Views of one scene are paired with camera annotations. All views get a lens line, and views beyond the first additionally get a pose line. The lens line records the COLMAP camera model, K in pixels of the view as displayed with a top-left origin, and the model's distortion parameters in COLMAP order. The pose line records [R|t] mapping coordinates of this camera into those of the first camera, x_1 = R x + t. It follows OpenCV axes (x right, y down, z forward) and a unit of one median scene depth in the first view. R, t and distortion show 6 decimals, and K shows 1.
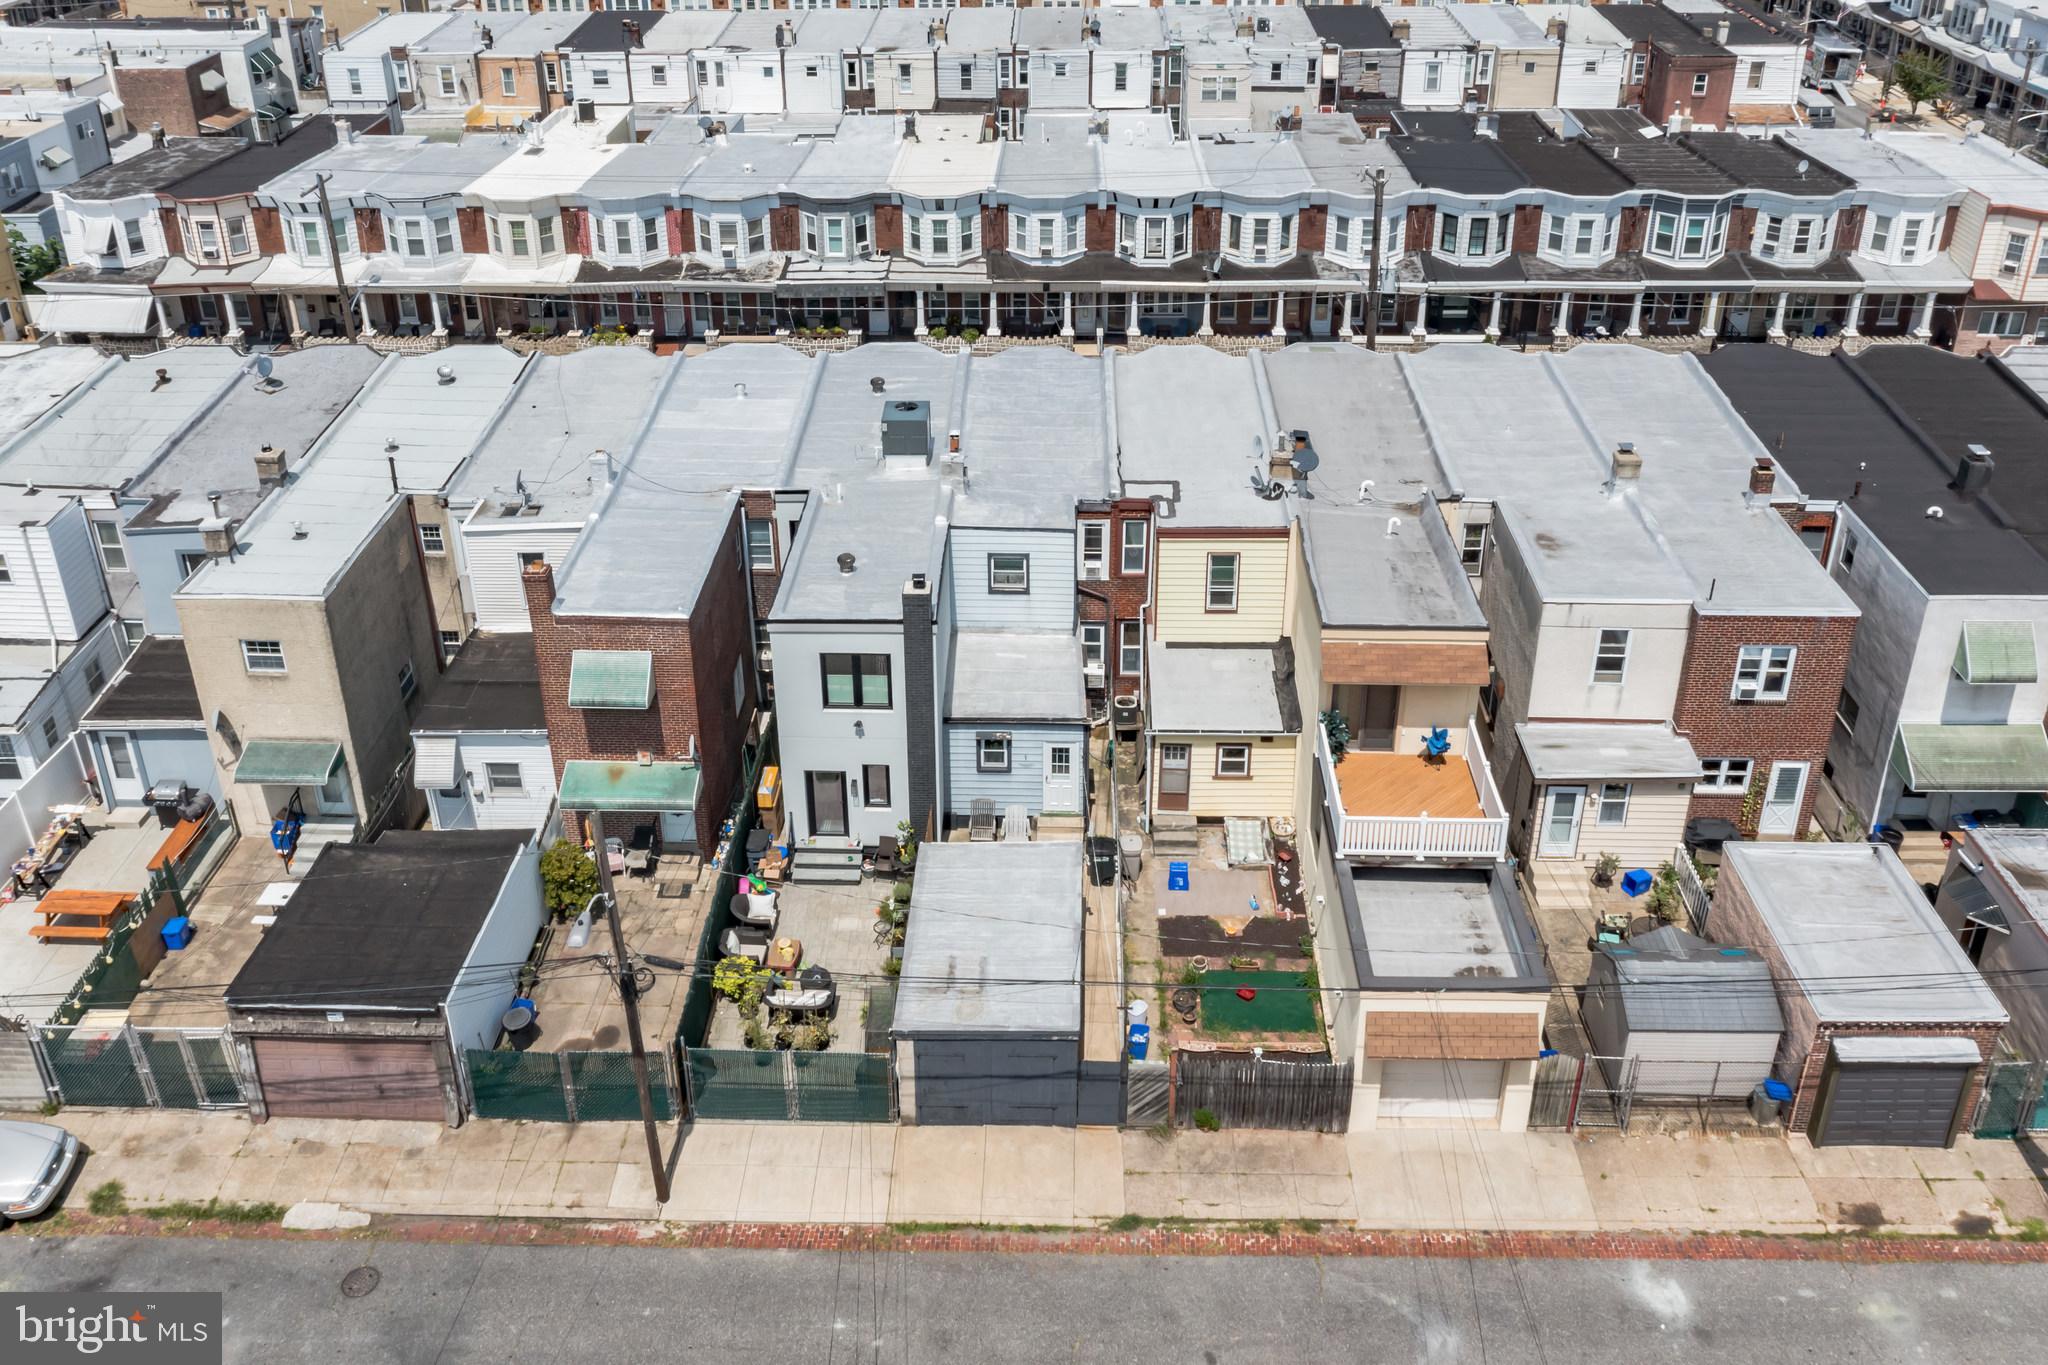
lens RADIAL K [[1767.8, 0, 1024.0], [0, 1767.8, 682.5], [0, 0, 1]] dist [-0.016316, -0.001736]
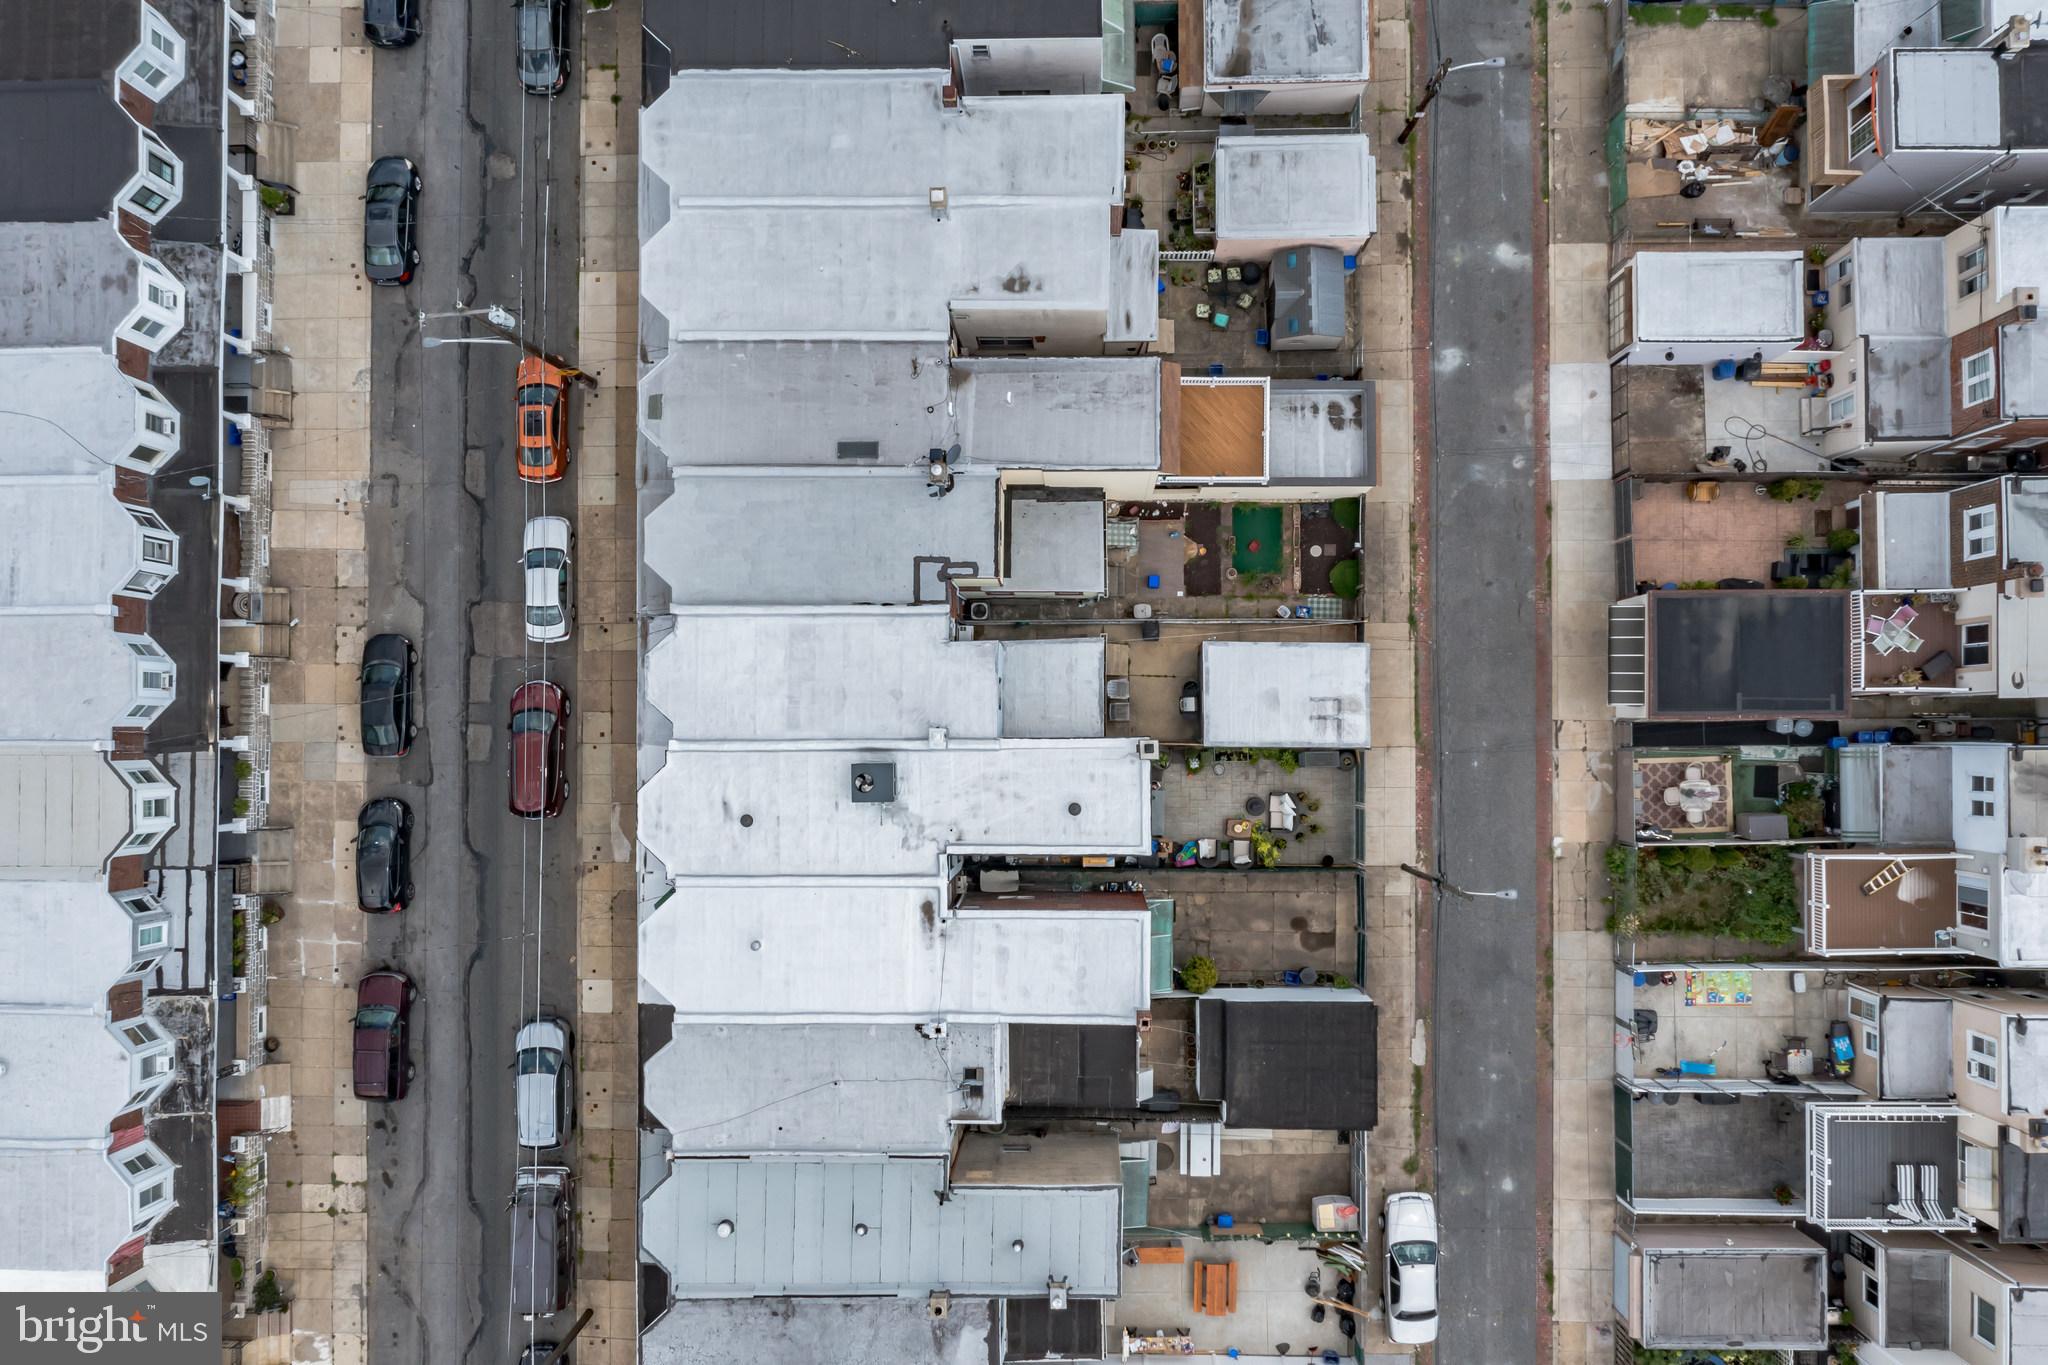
lens RADIAL K [[1559.4, 0, 1065.4], [0, 1559.4, 698.4], [0, 0, 1]] dist [-0.010612, 0.003140]
pose [[-0.032045, -0.999218, 0.023162, -0.051690], [0.460510, 0.005807, 0.887635, -1.360917], [-0.887076, 0.039110, 0.459964, 0.549656]]
